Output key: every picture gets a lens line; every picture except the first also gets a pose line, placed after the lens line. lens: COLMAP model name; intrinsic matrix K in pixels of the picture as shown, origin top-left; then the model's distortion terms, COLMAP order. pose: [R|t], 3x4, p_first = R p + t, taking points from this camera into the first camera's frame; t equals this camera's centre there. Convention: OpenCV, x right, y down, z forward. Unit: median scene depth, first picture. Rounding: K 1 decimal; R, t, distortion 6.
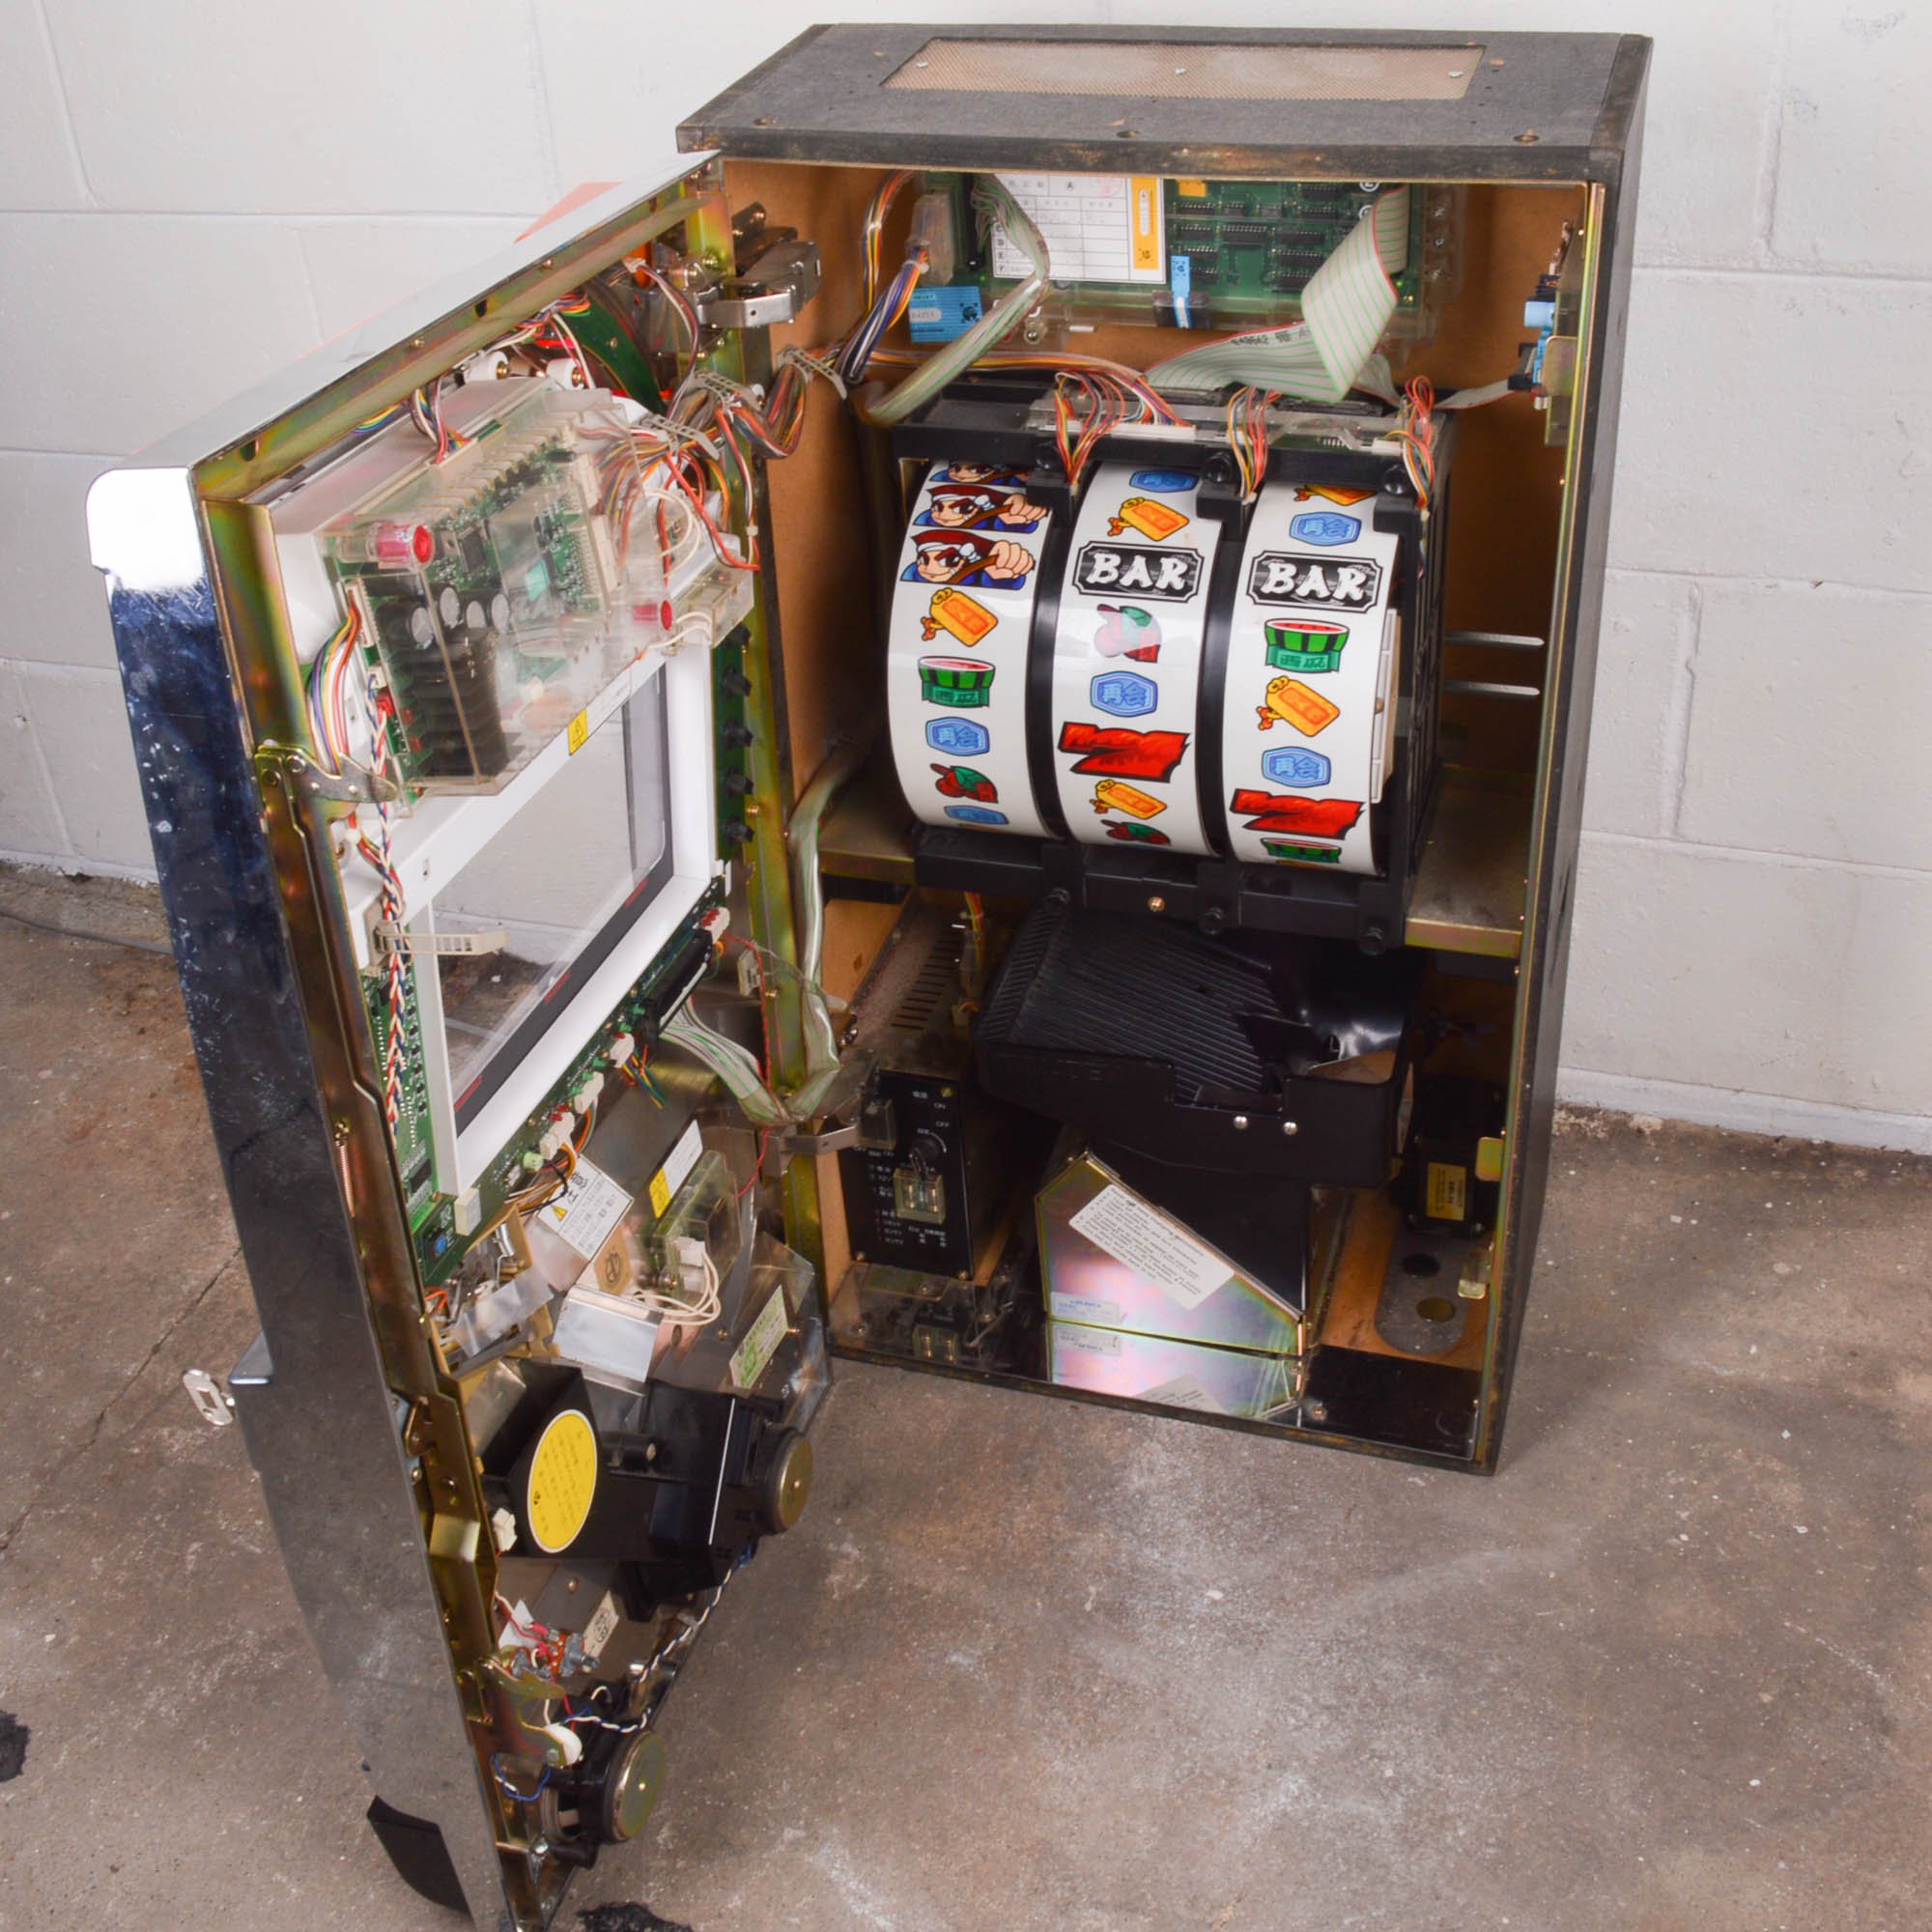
lens RADIAL K [[2340.8, 0, 978.7], [0, 2340.8, 916.2], [0, 0, 1]] dist [-0.083082, 0.000000]
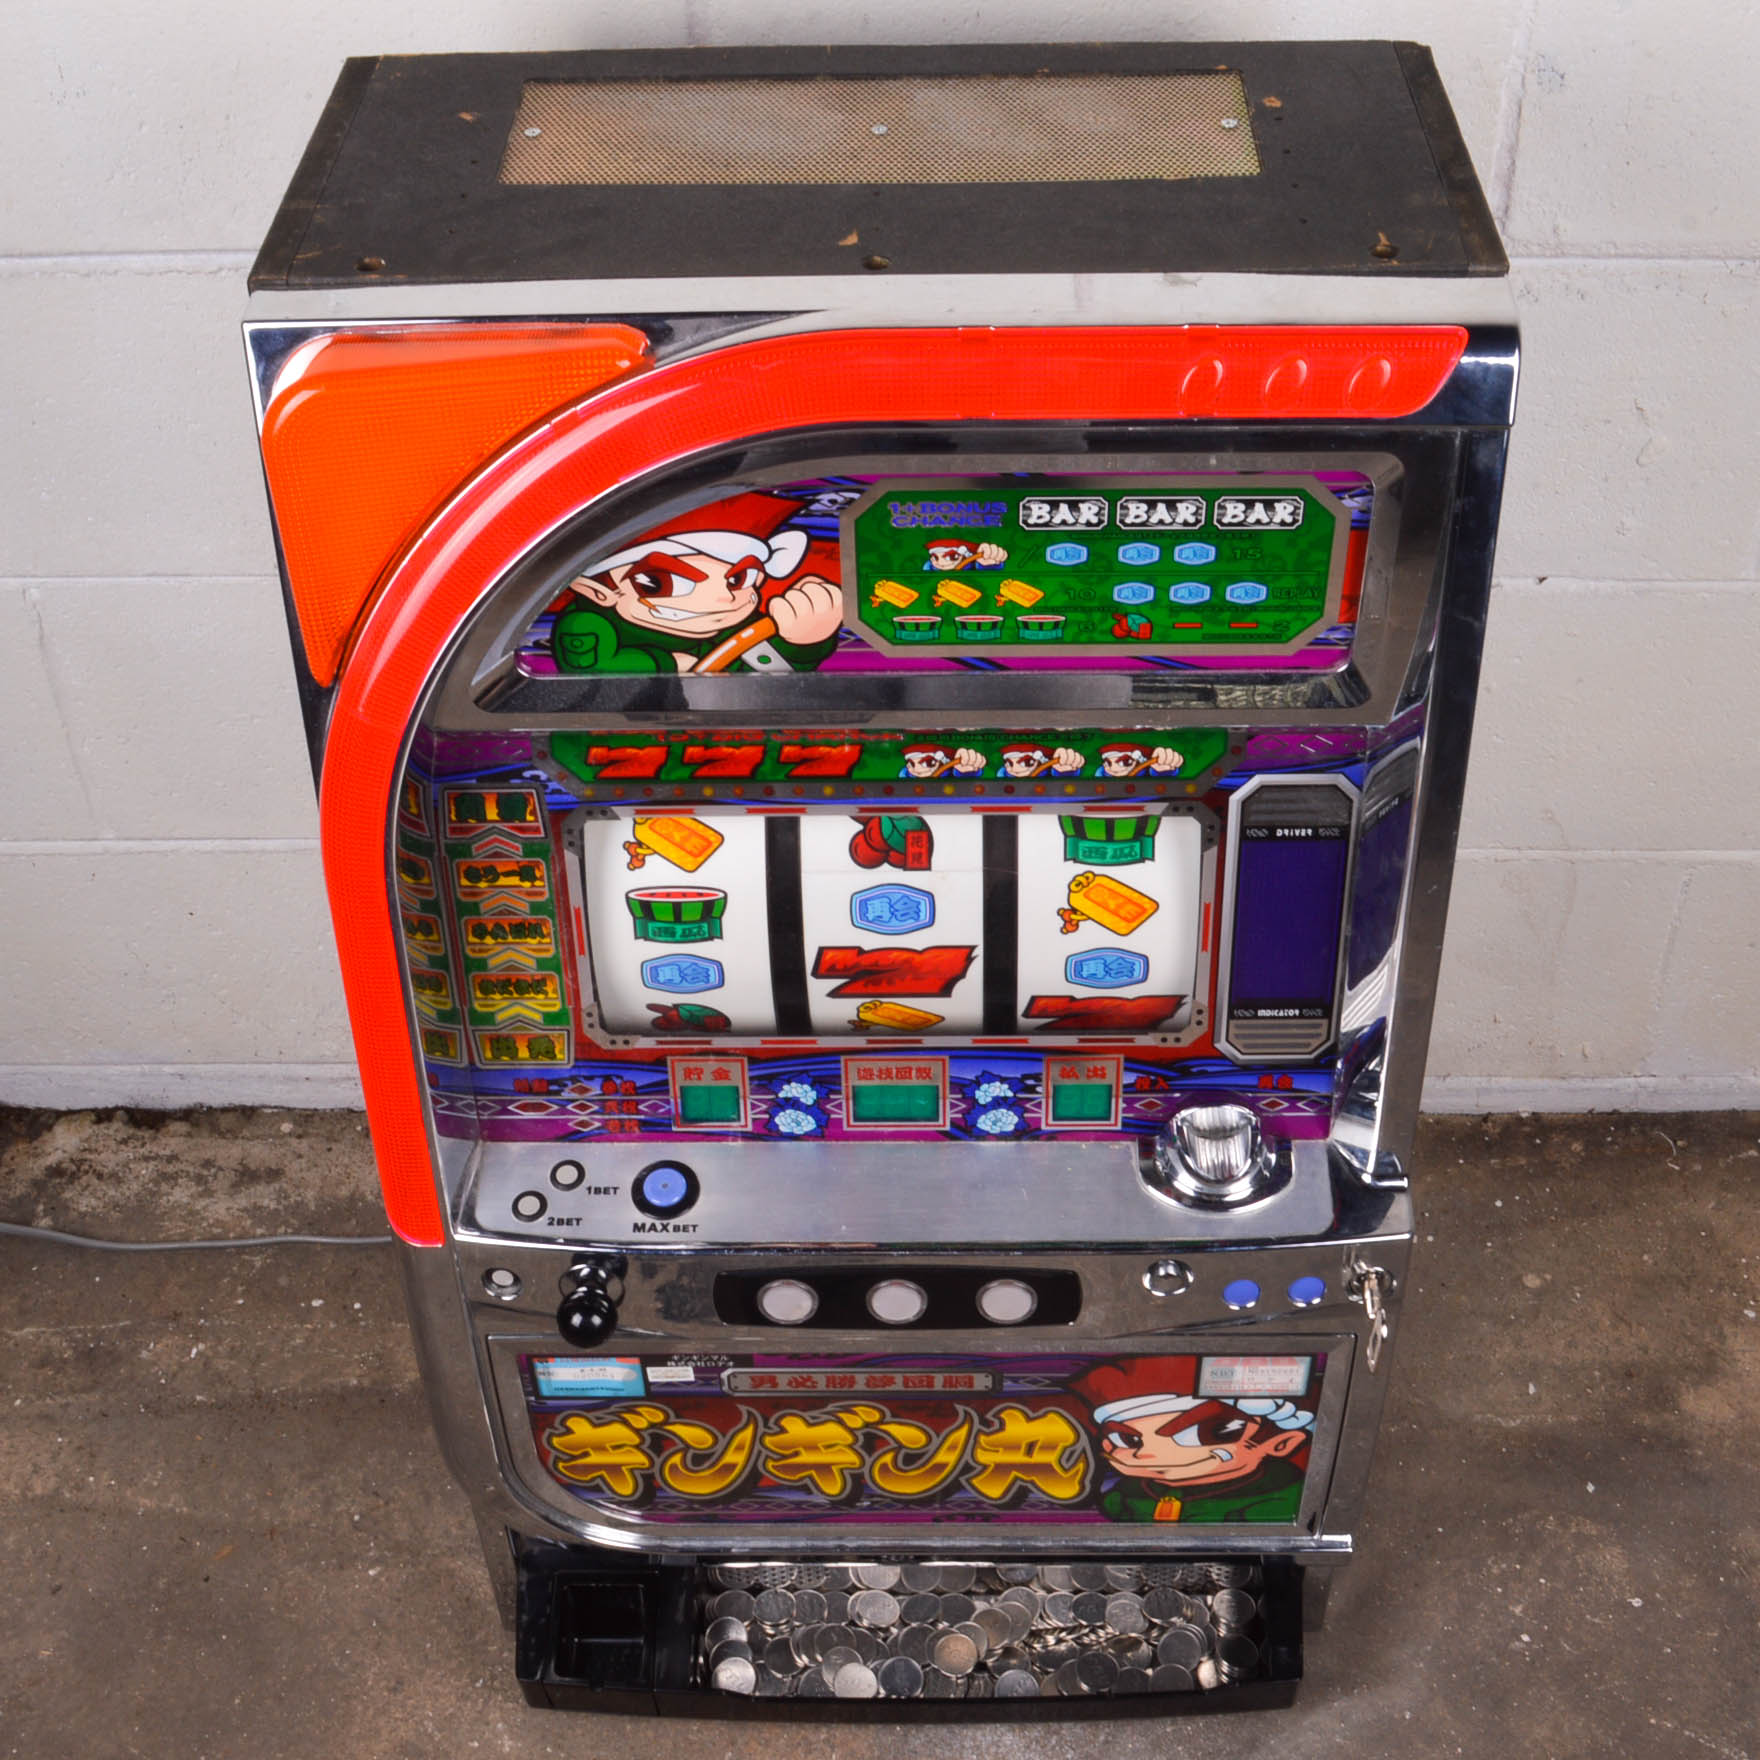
lens RADIAL K [[2405.5, 0, 893.5], [0, 2405.5, 908.9], [0, 0, 1]] dist [-0.083988, 0.000000]
pose [[0.958796, -0.158399, 0.235840, -0.132984], [0.125751, 0.981013, 0.147649, -0.214785], [-0.254750, -0.111908, 0.960510, 0.187850]]
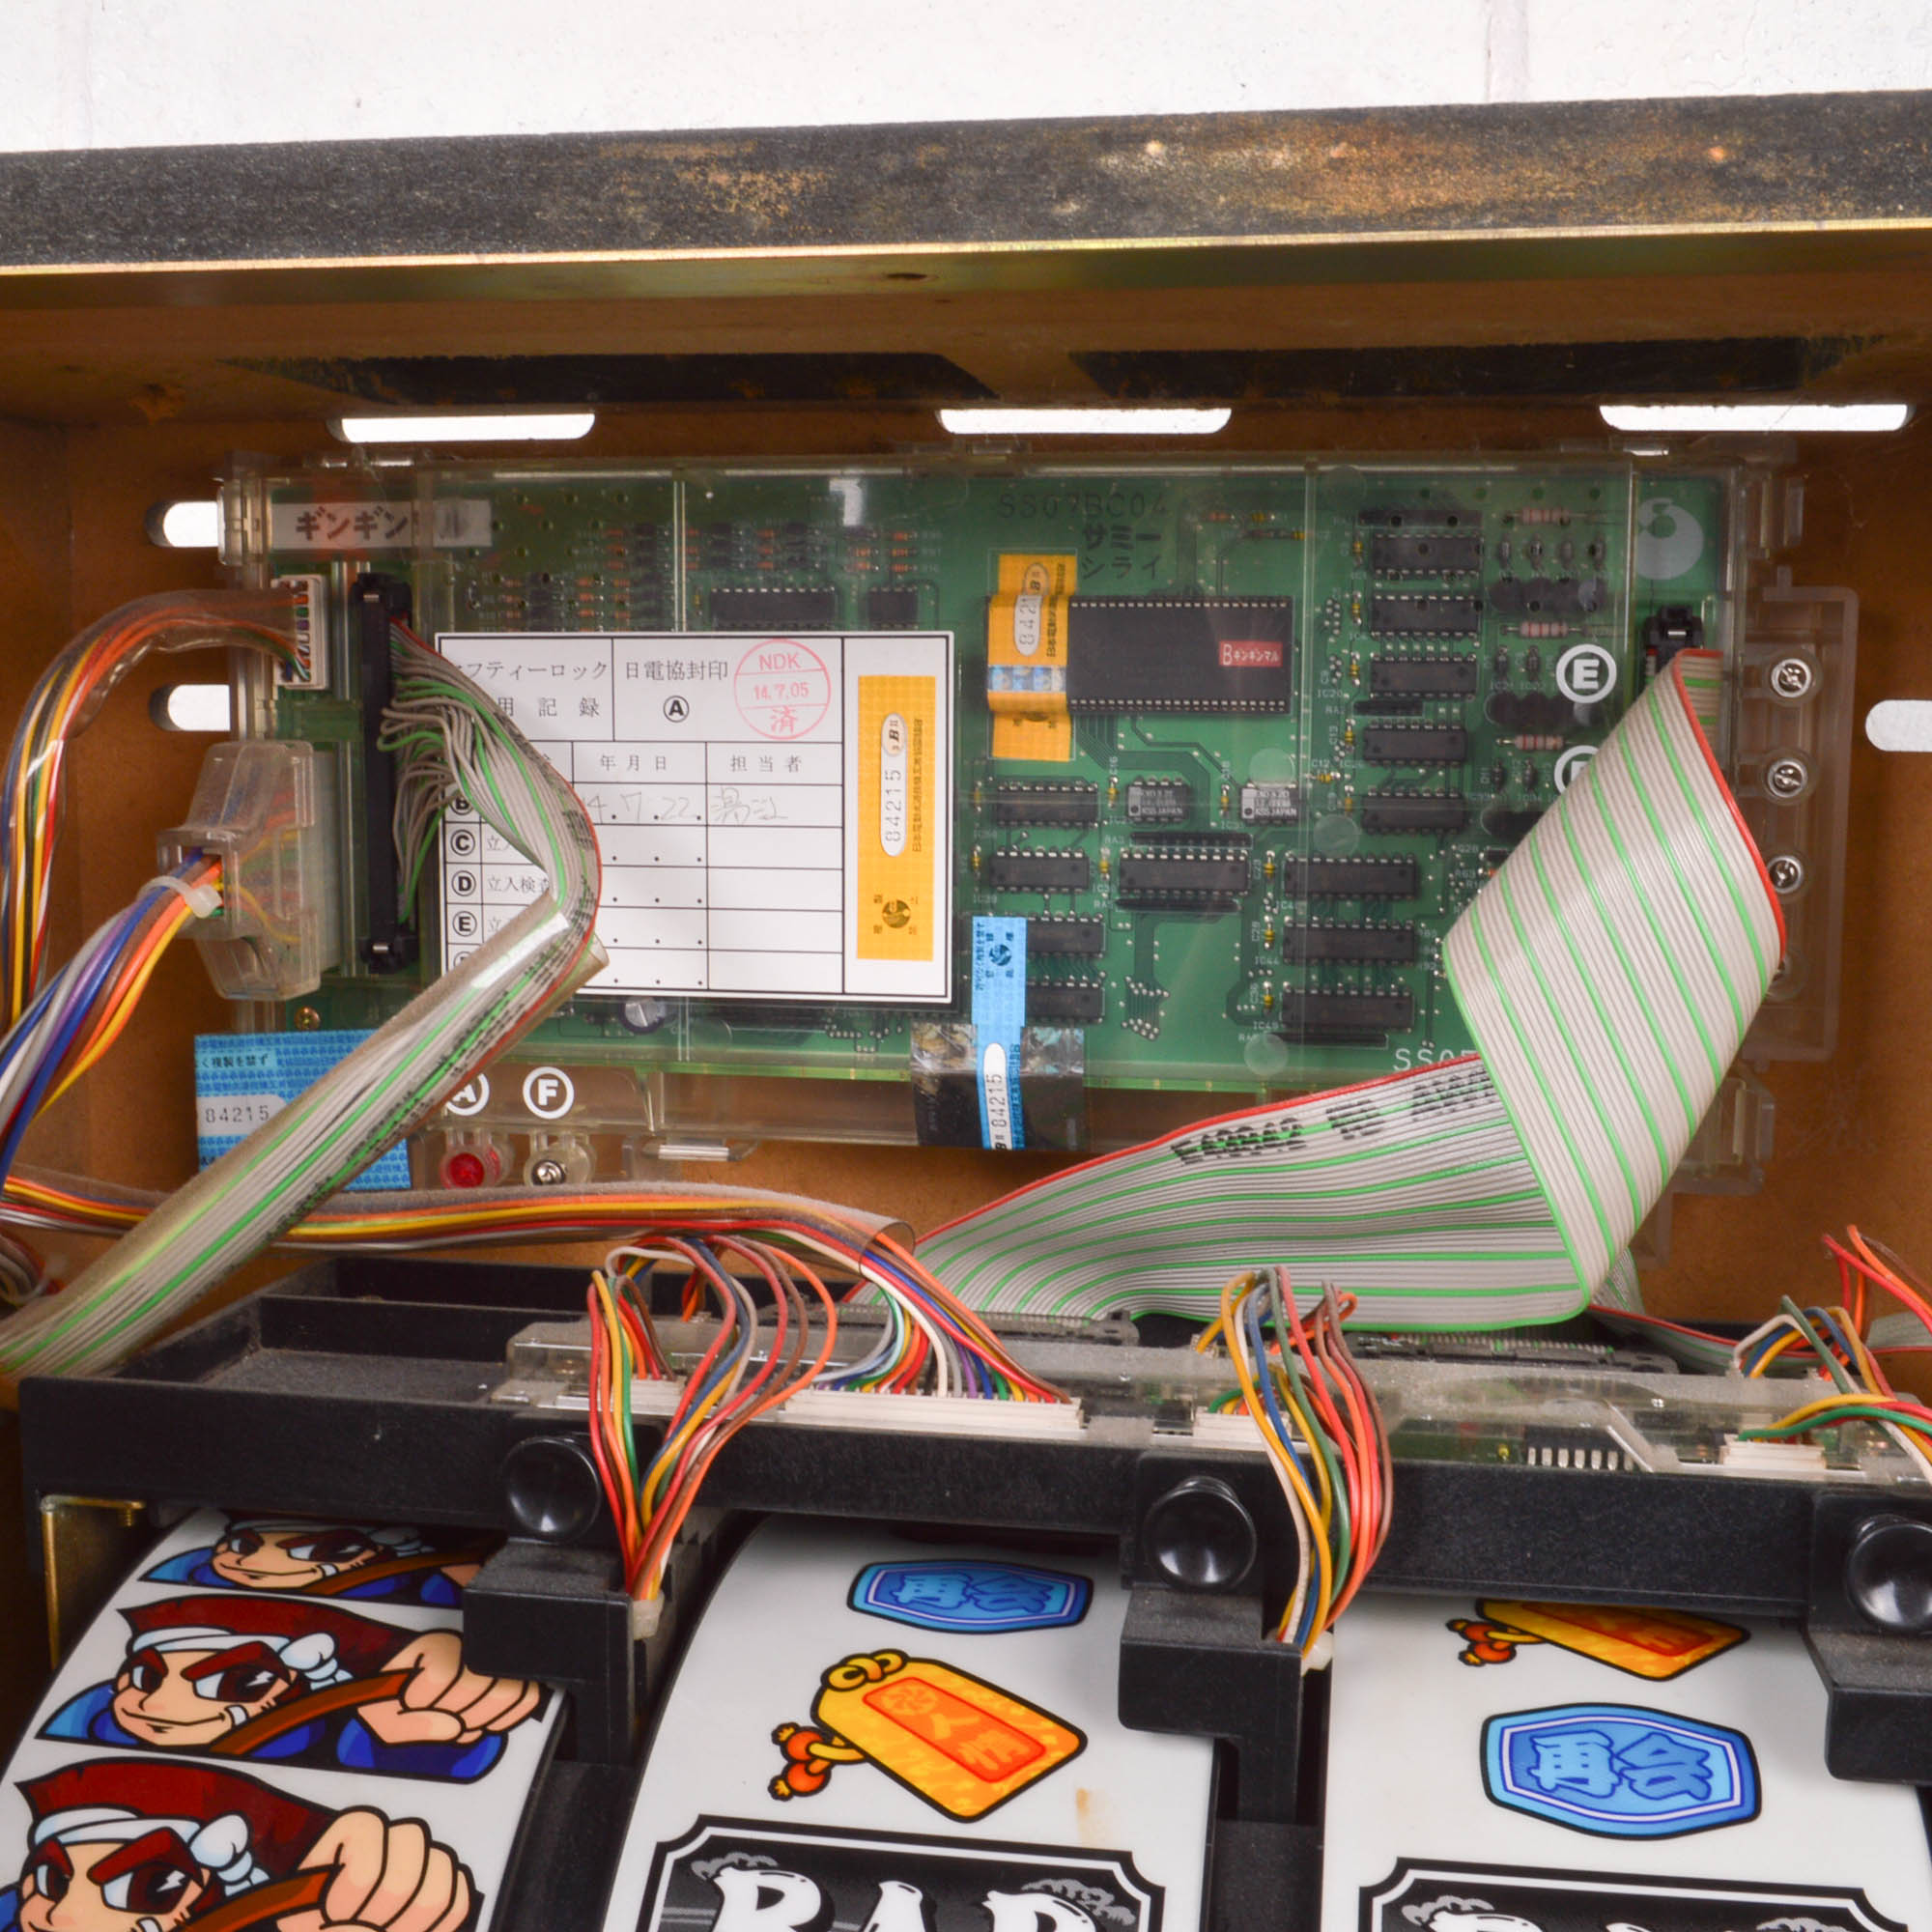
lens RADIAL K [[2340.8, 0, 946.4], [0, 2340.8, 970.9], [0, 0, 1]] dist [-0.083082, 0.000000]
pose [[0.988686, 0.055624, 0.139302, 0.033437], [0.016365, 0.883153, -0.468799, -0.121866], [-0.149101, 0.465775, 0.872251, 0.723539]]
